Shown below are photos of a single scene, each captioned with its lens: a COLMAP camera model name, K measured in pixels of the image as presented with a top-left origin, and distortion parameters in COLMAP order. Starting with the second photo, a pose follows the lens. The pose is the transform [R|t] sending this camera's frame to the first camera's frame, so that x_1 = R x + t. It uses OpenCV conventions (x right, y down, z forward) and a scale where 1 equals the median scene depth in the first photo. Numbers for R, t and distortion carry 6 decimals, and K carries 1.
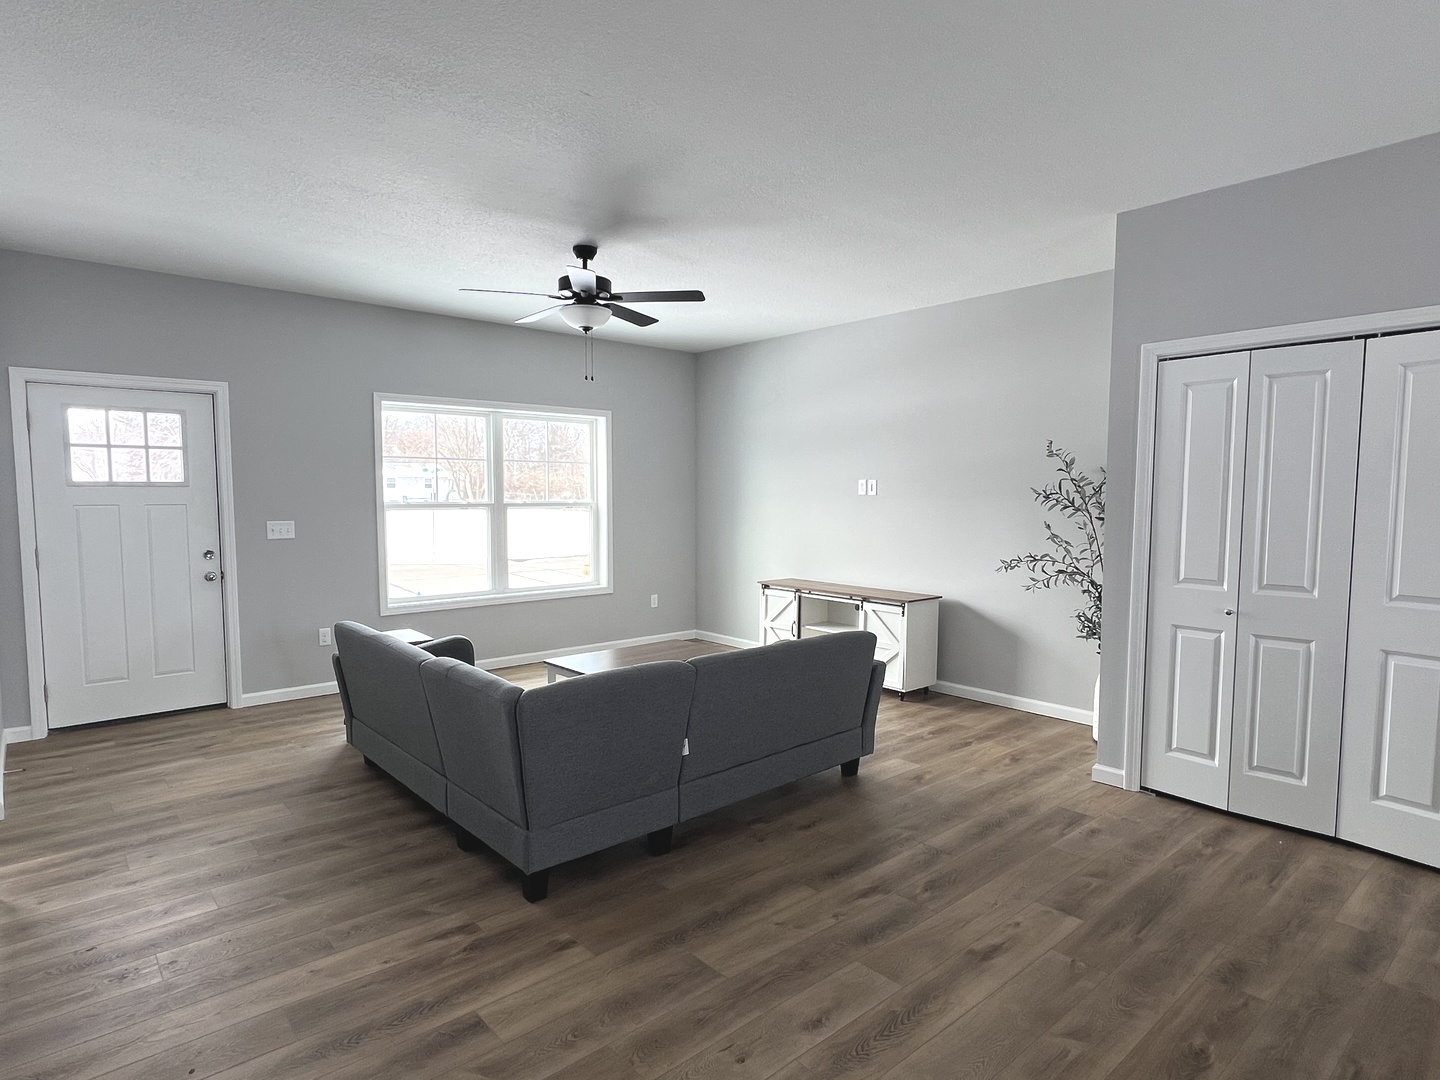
lens RADIAL K [[804.6, 0, 721.6], [0, 804.6, 548.2], [0, 0, 1]] dist [0.000715, -0.000684]
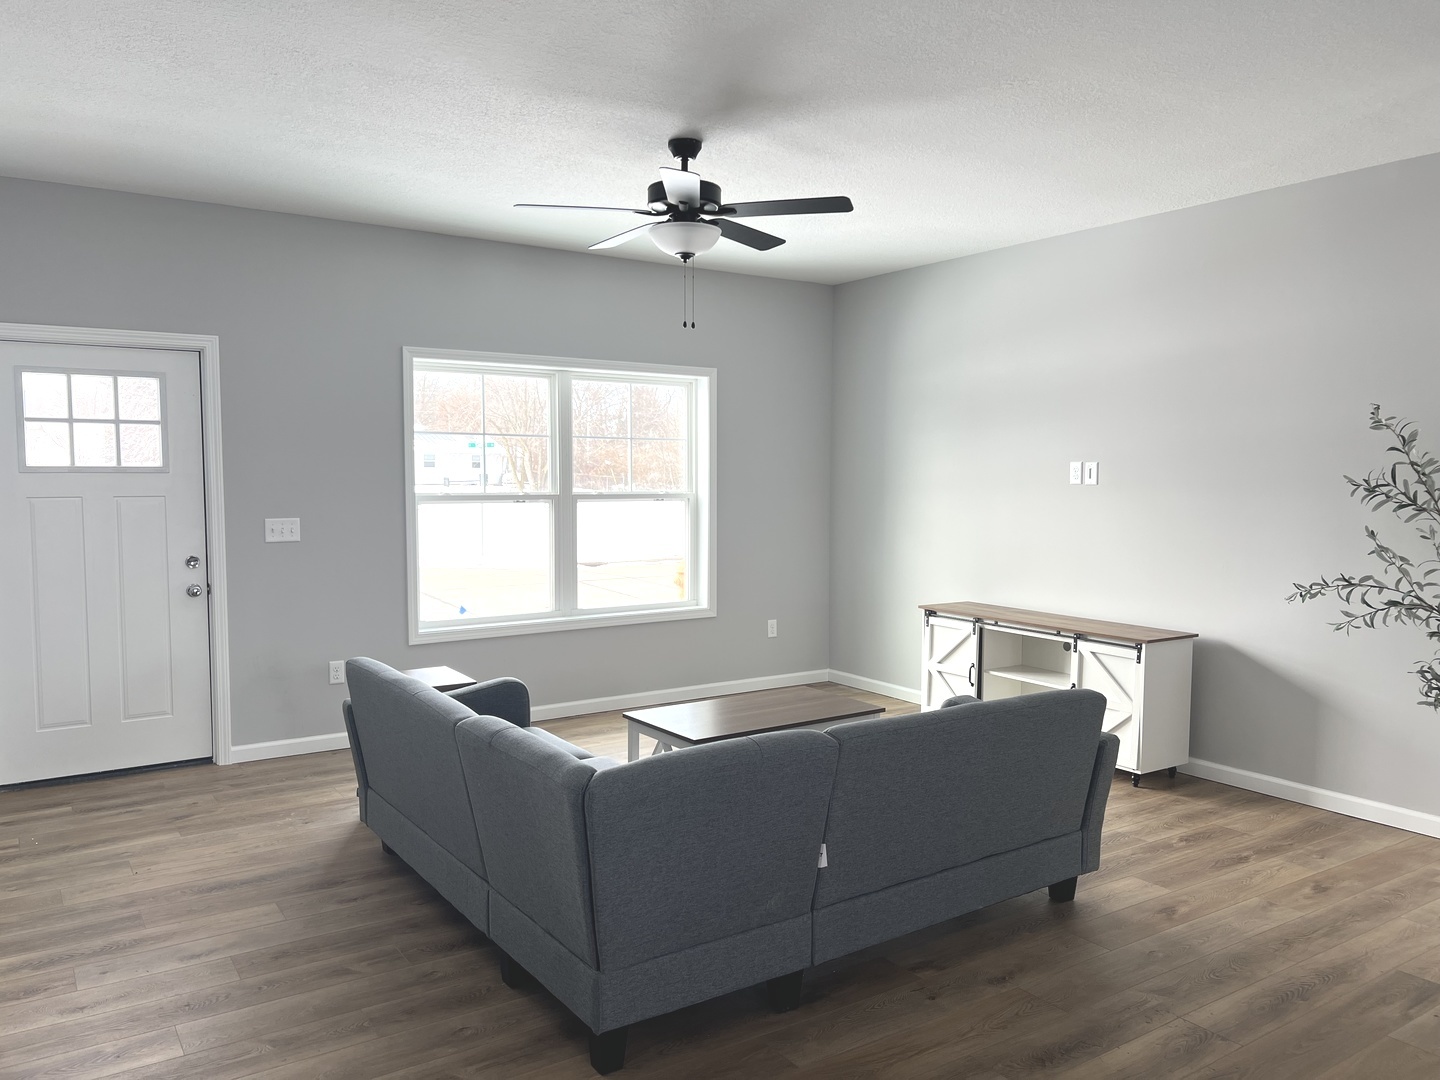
lens RADIAL K [[1083.5, 0, 720.0], [0, 1083.5, 540.0], [0, 0, 1]] dist [0.057819, -0.069262]
pose [[0.991681, 0.008876, -0.128412, -0.010209], [-0.009801, 0.999930, -0.006579, -0.011948], [0.128345, 0.007783, 0.991699, 0.041076]]
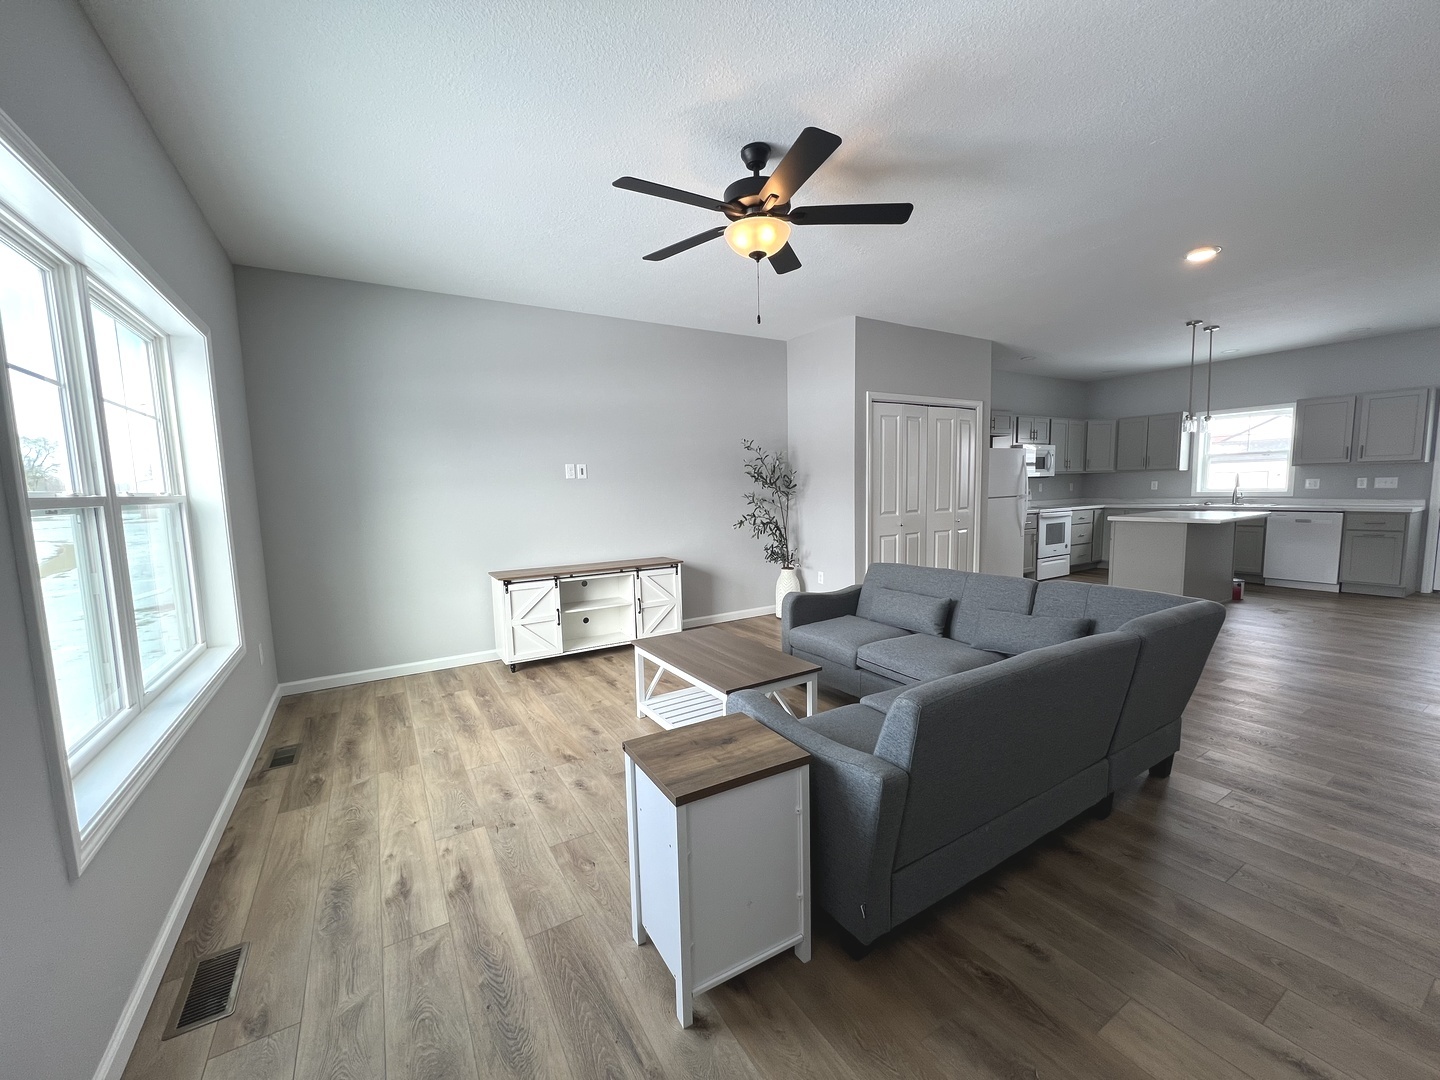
lens RADIAL K [[574.2, 0, 721.4], [0, 574.2, 545.3], [0, 0, 1]] dist [0.000837, 0.000035]
pose [[0.169684, -0.109399, 0.979407, -0.743534], [0.091276, 0.991292, 0.094913, -0.044943], [-0.981262, 0.073291, 0.178192, 0.930154]]
